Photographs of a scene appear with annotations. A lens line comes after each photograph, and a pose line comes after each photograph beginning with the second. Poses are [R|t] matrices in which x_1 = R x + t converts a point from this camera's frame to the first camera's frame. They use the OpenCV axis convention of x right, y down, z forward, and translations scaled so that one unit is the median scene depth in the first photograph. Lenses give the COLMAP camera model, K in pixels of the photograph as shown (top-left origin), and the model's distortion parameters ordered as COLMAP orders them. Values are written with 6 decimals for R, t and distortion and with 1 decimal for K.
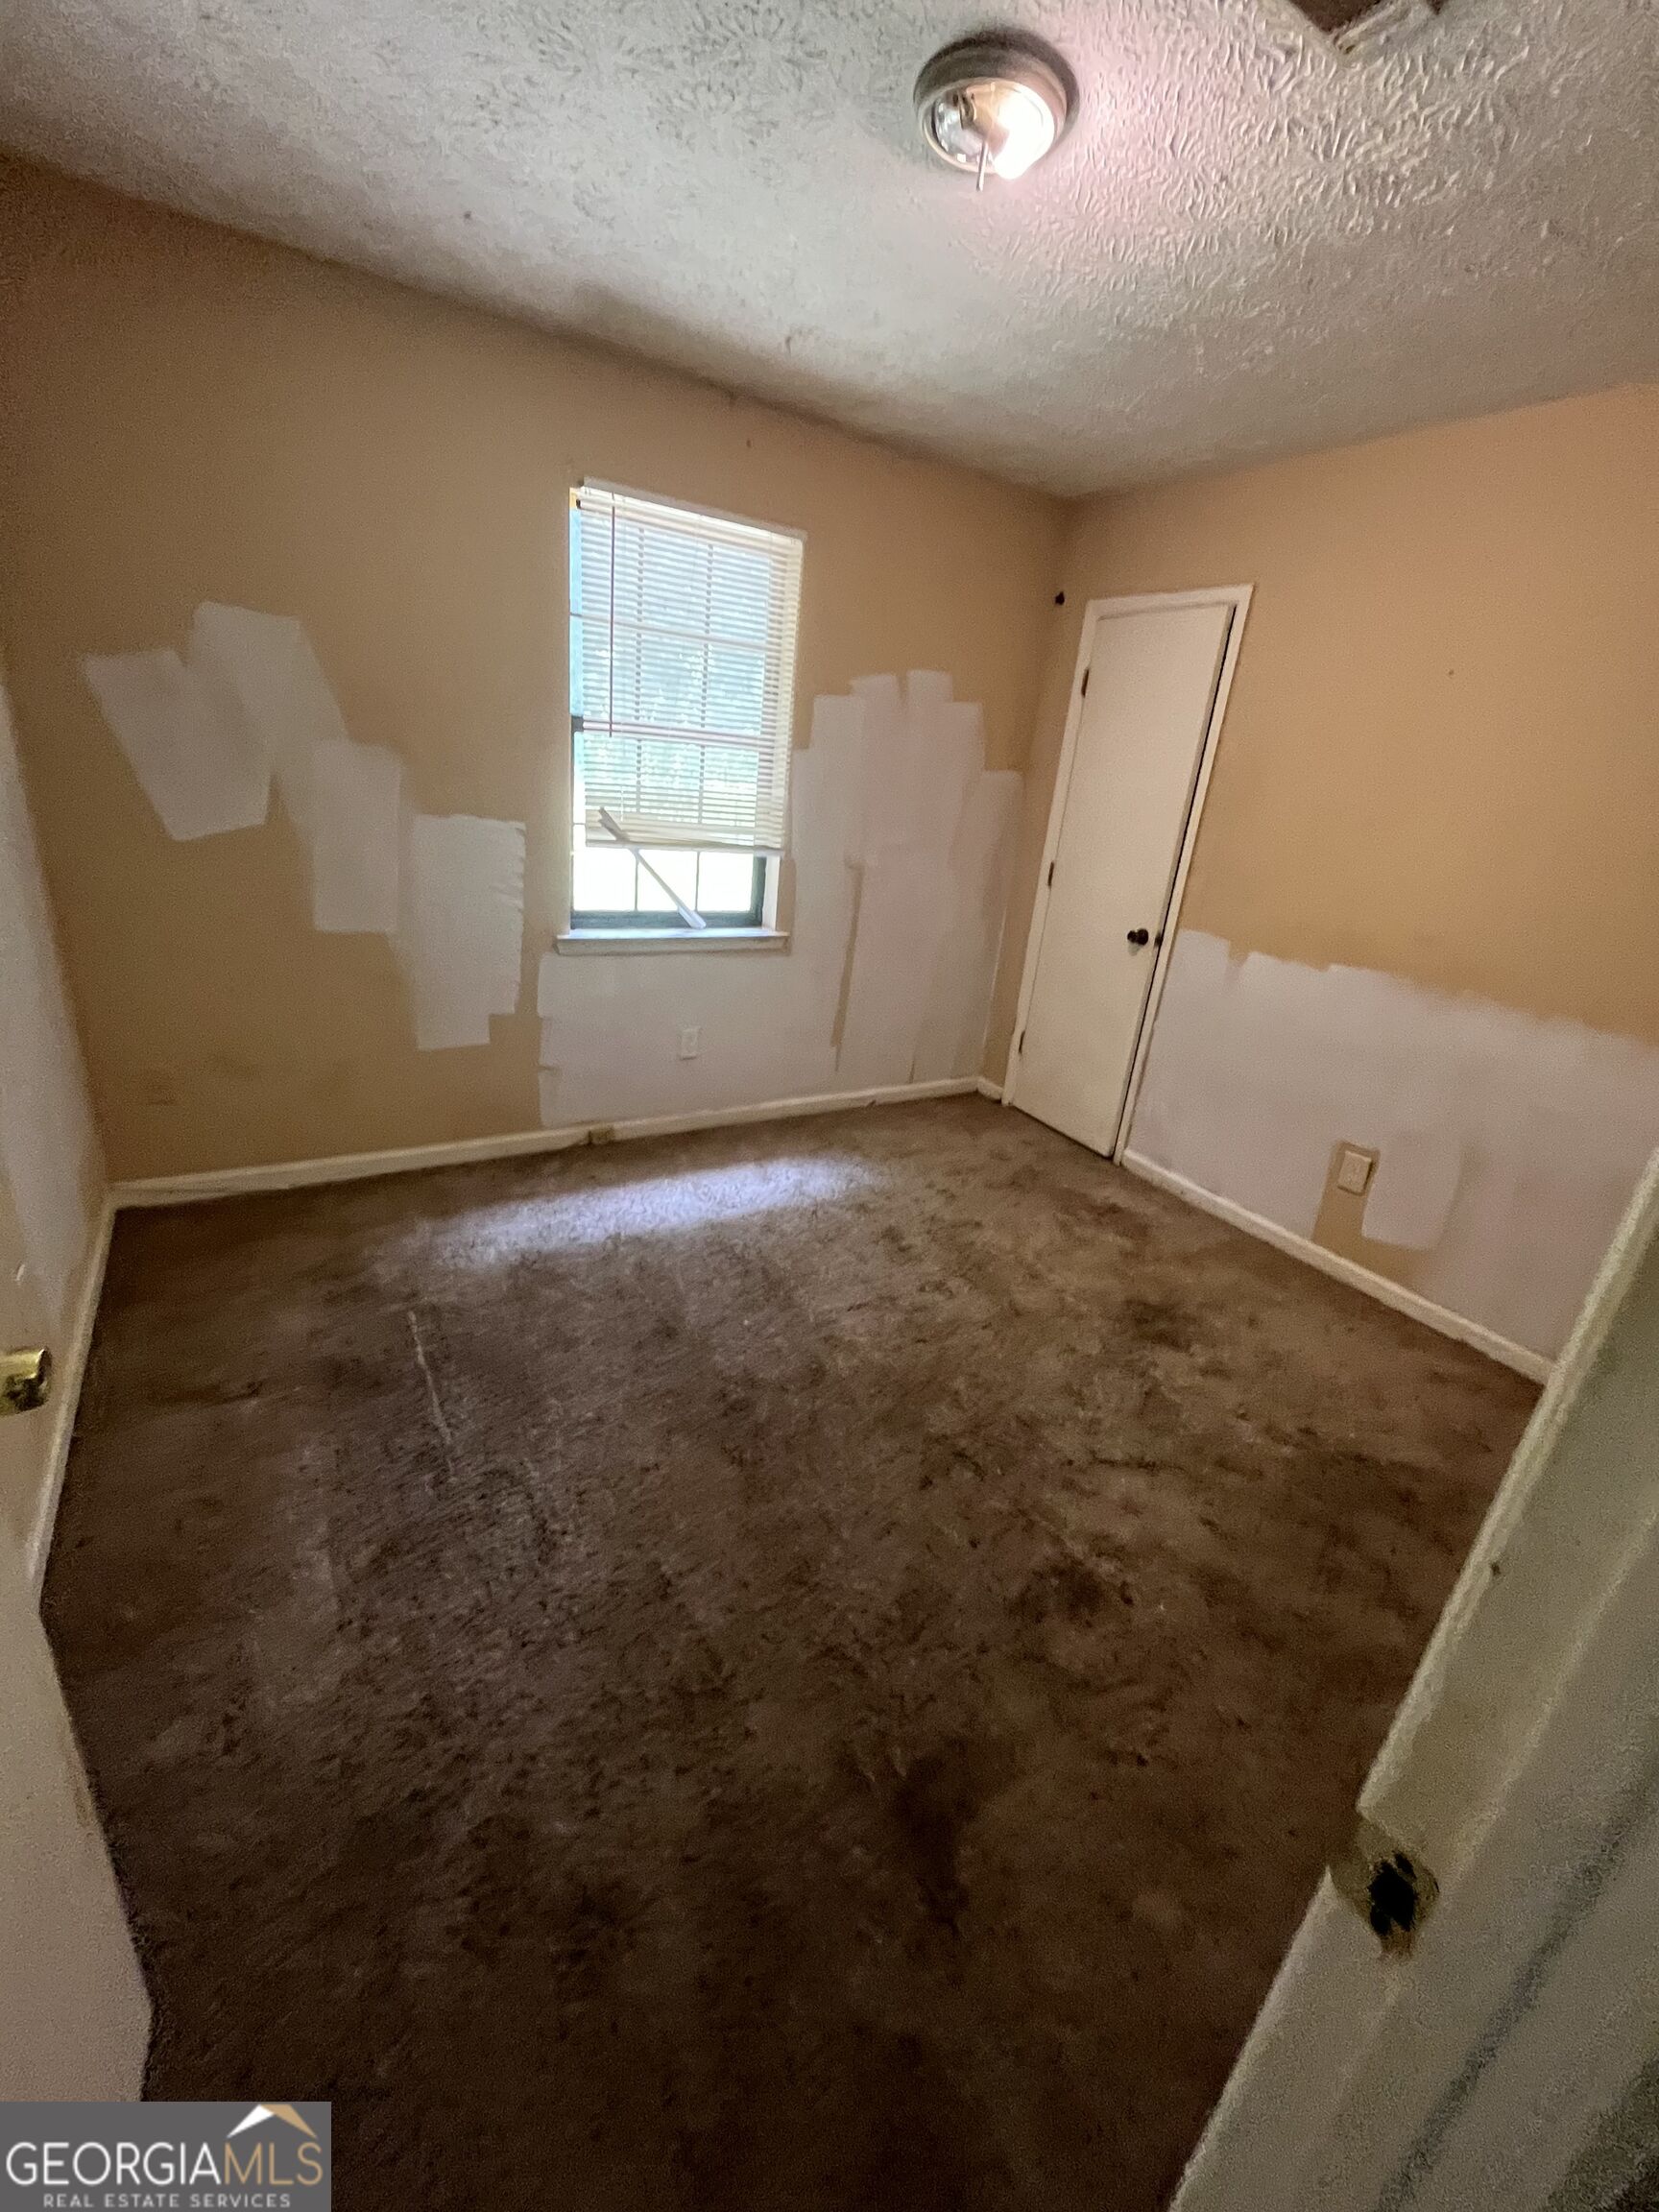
lens RADIAL K [[888.0, 0, 828.3], [0, 888.0, 1105.9], [0, 0, 1]] dist [-0.003236, -0.000147]
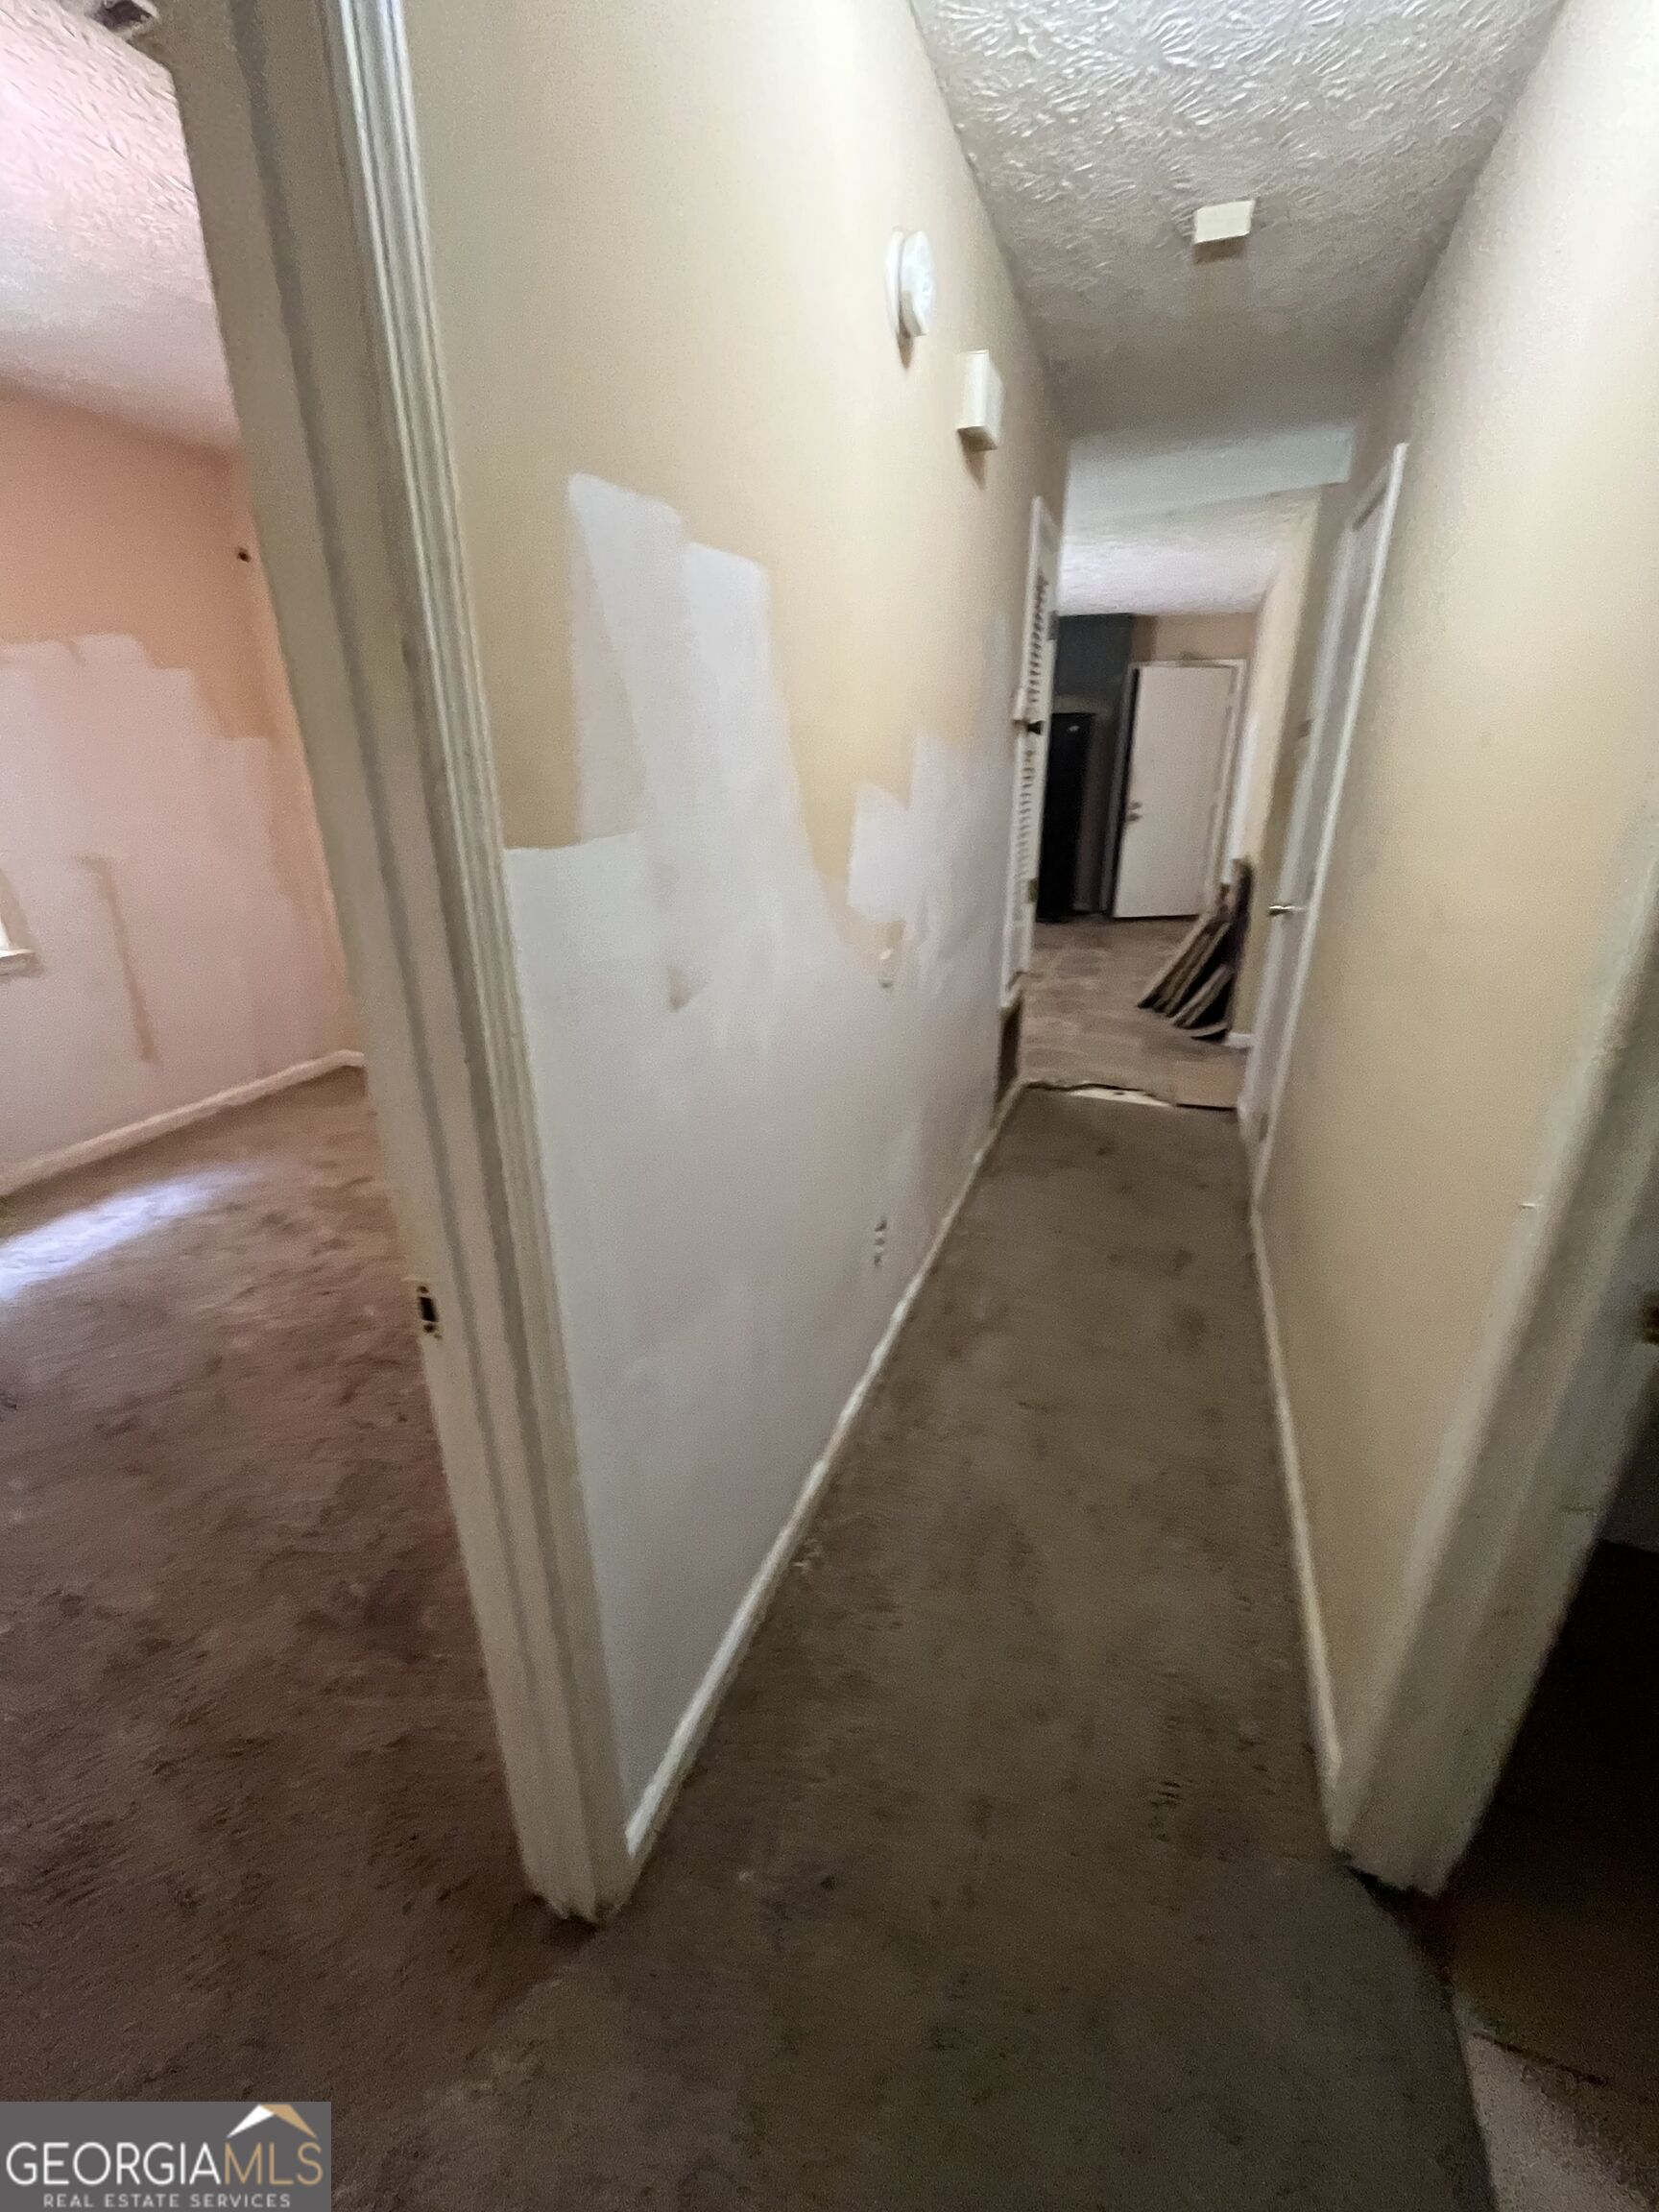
lens RADIAL K [[888.0, 0, 826.1], [0, 888.0, 1105.7], [0, 0, 1]] dist [-0.003236, -0.000147]
pose [[0.784701, -0.318429, 0.531834, 0.075870], [0.291996, 0.946701, 0.135998, 0.077254], [-0.546793, 0.048576, 0.835857, -0.186152]]
